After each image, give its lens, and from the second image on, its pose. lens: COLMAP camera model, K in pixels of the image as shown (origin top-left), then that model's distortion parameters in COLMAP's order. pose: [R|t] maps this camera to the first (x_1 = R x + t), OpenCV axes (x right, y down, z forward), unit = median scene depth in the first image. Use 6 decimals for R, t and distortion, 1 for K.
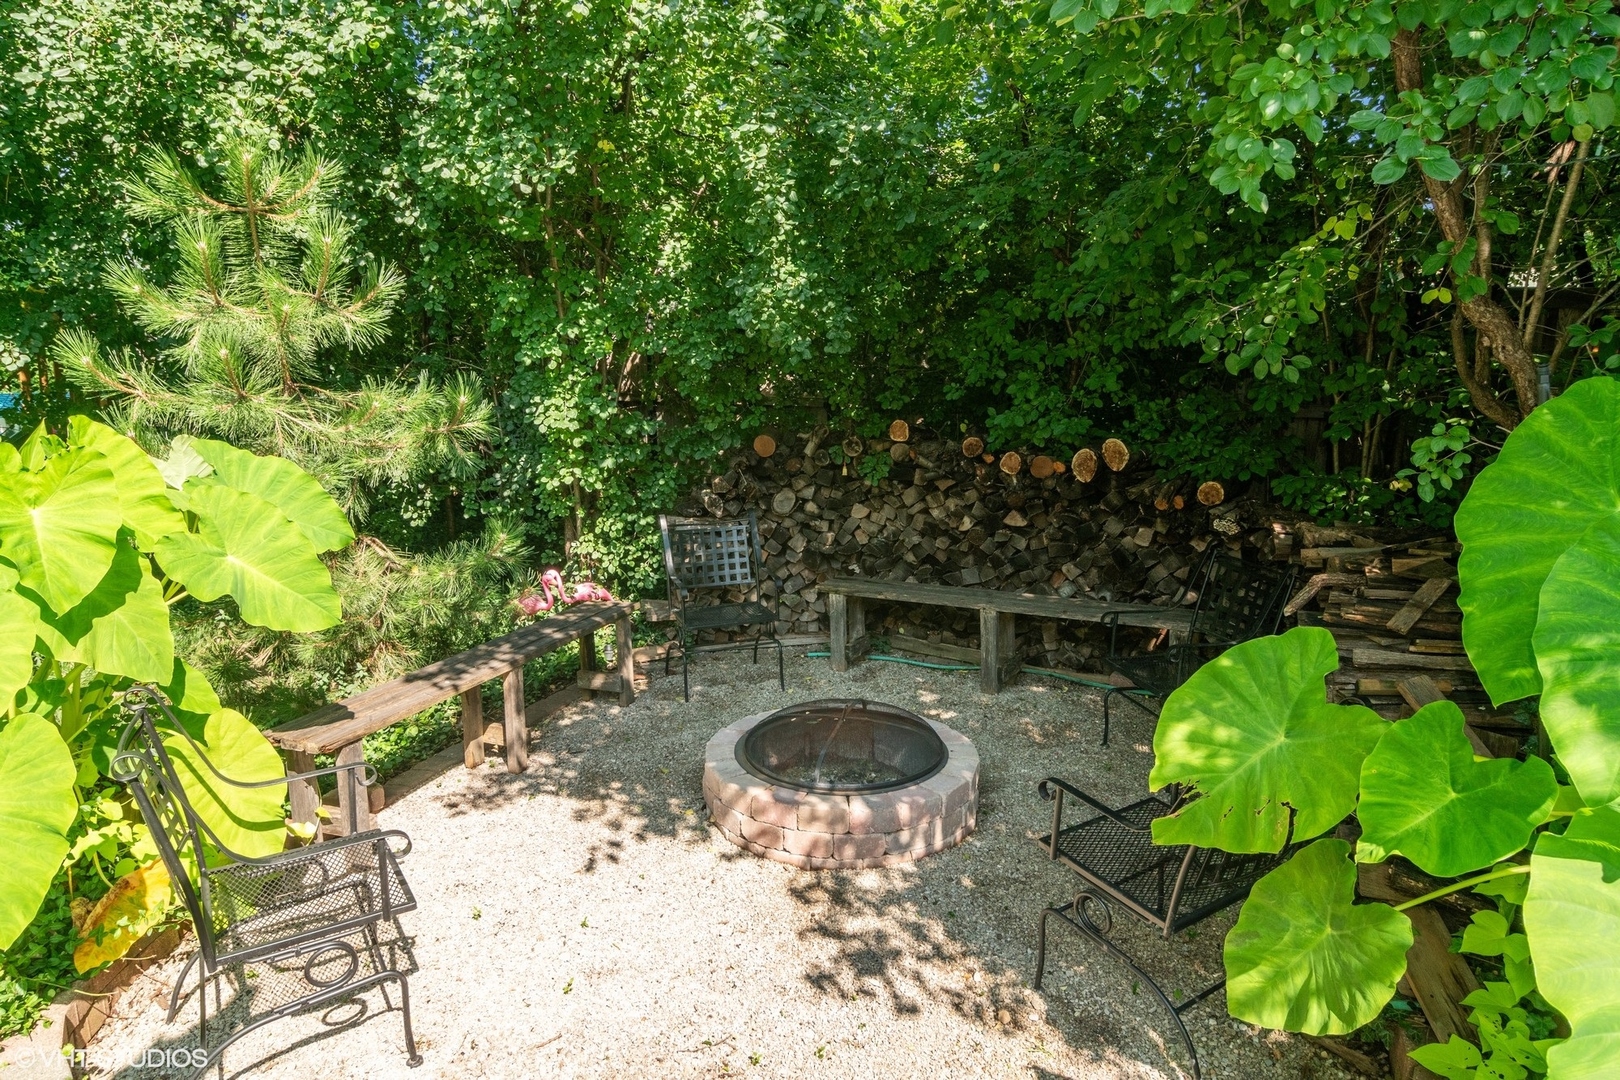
lens RADIAL K [[976.6, 0, 811.9], [0, 976.6, 535.7], [0, 0, 1]] dist [0.000206, 0.000105]
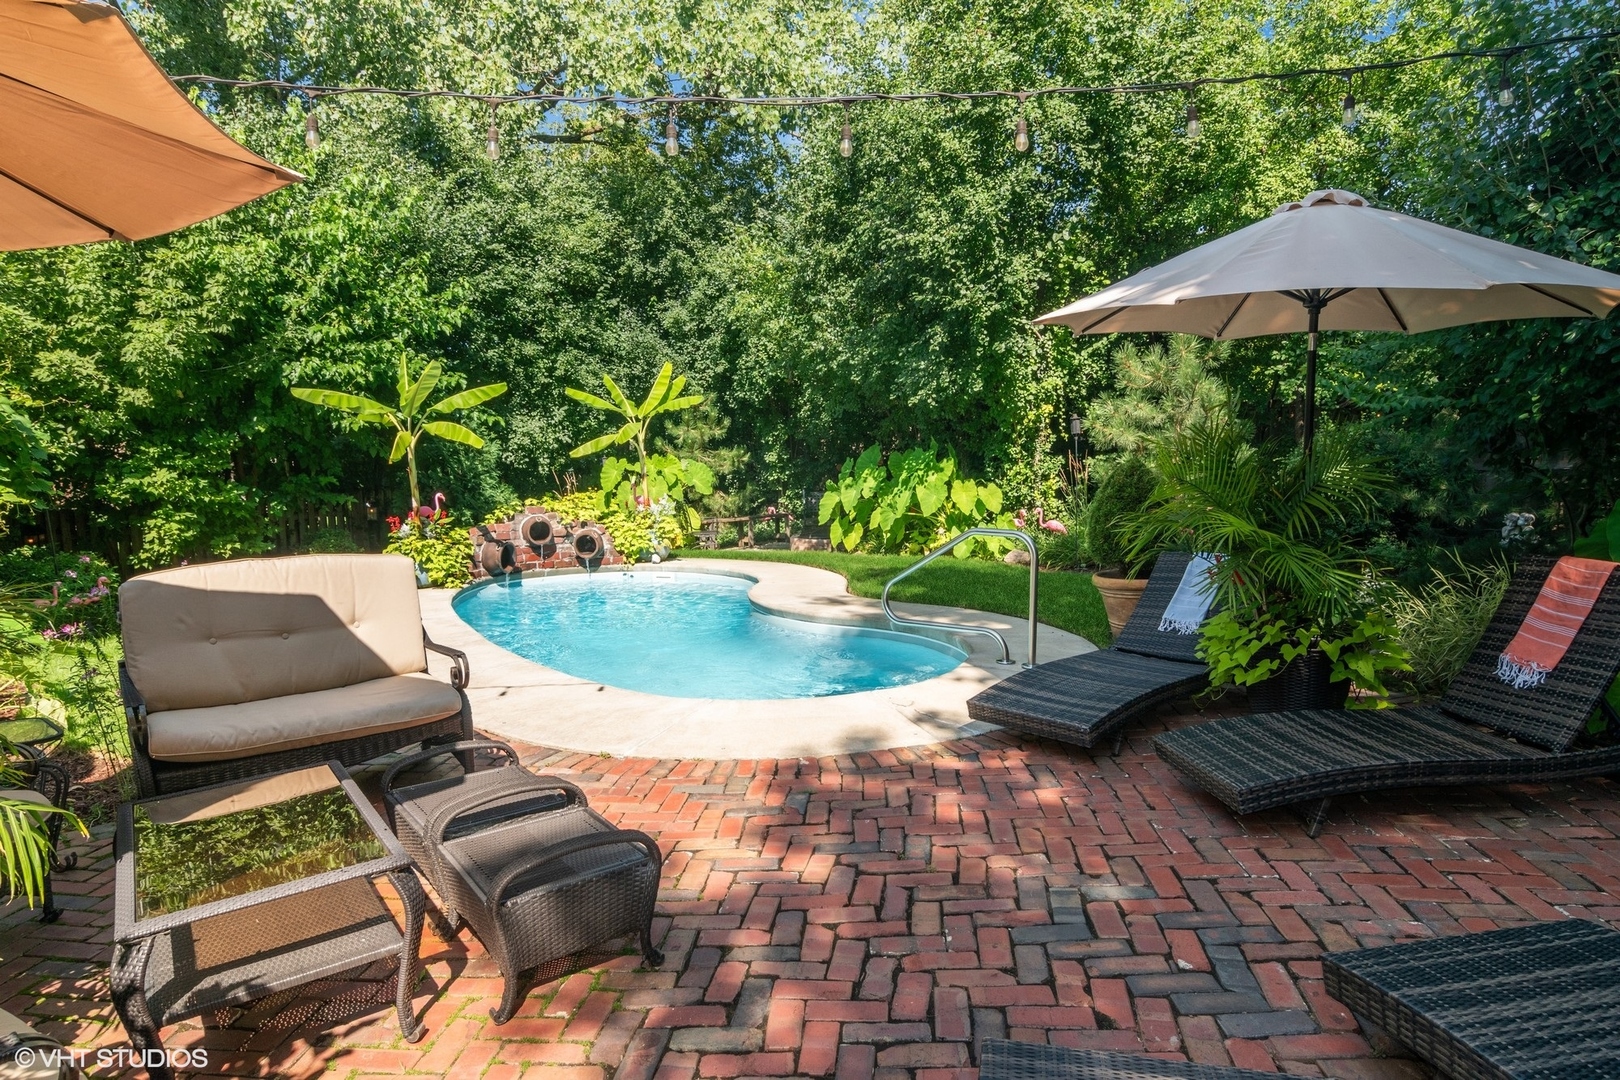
lens RADIAL K [[976.6, 0, 810.7], [0, 976.6, 540.6], [0, 0, 1]] dist [0.000206, 0.000105]
pose [[0.939118, 0.014387, -0.343294, 1.150957], [-0.039015, 0.997126, -0.064942, 0.422167], [0.341373, 0.074382, 0.936980, -2.346723]]
